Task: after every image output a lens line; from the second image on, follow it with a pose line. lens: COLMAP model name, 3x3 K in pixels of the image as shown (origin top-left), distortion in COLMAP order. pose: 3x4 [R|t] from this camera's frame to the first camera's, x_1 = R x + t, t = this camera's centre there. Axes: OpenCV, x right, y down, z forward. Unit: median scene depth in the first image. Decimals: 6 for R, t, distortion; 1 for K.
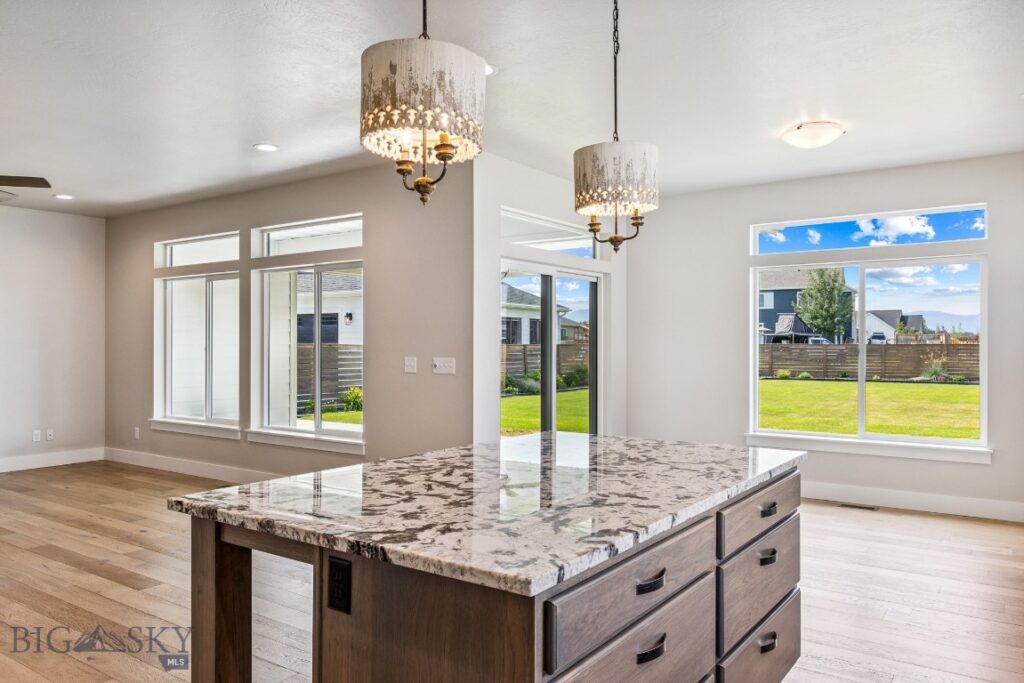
lens RADIAL K [[746.9, 0, 508.5], [0, 746.9, 341.7], [0, 0, 1]] dist [0.001938, -0.003210]
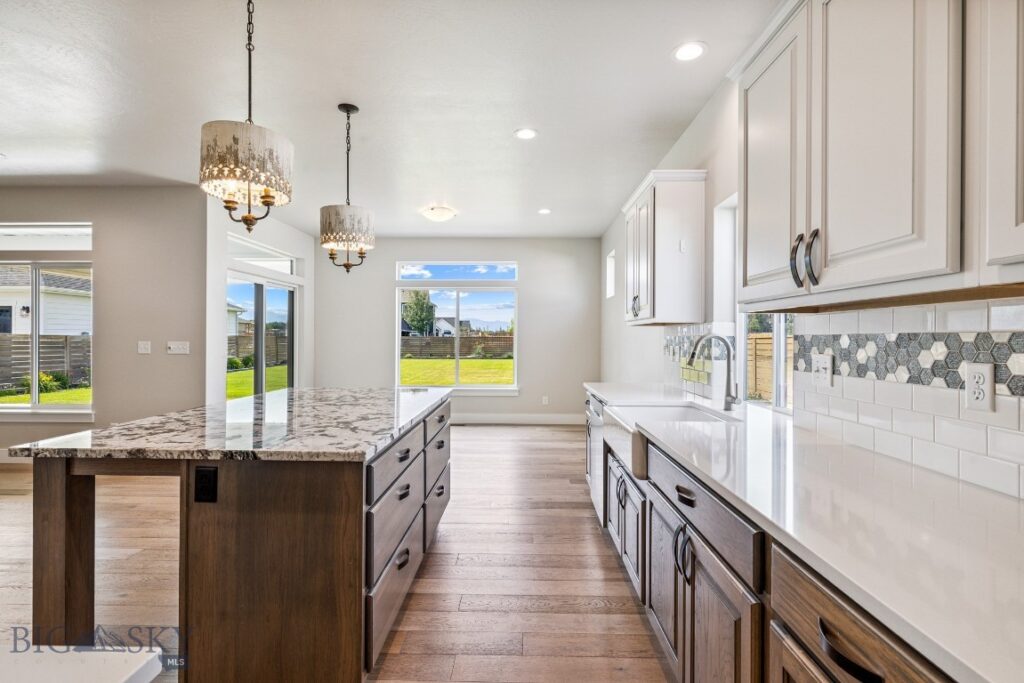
lens RADIAL K [[484.7, 0, 516.7], [0, 484.7, 334.9], [0, 0, 1]] dist [-0.000271, -0.000301]
pose [[0.823708, 0.005678, 0.566985, -0.228400], [-0.005158, 0.999984, -0.002521, 0.024399], [-0.566990, -0.000848, 0.823724, -0.119490]]
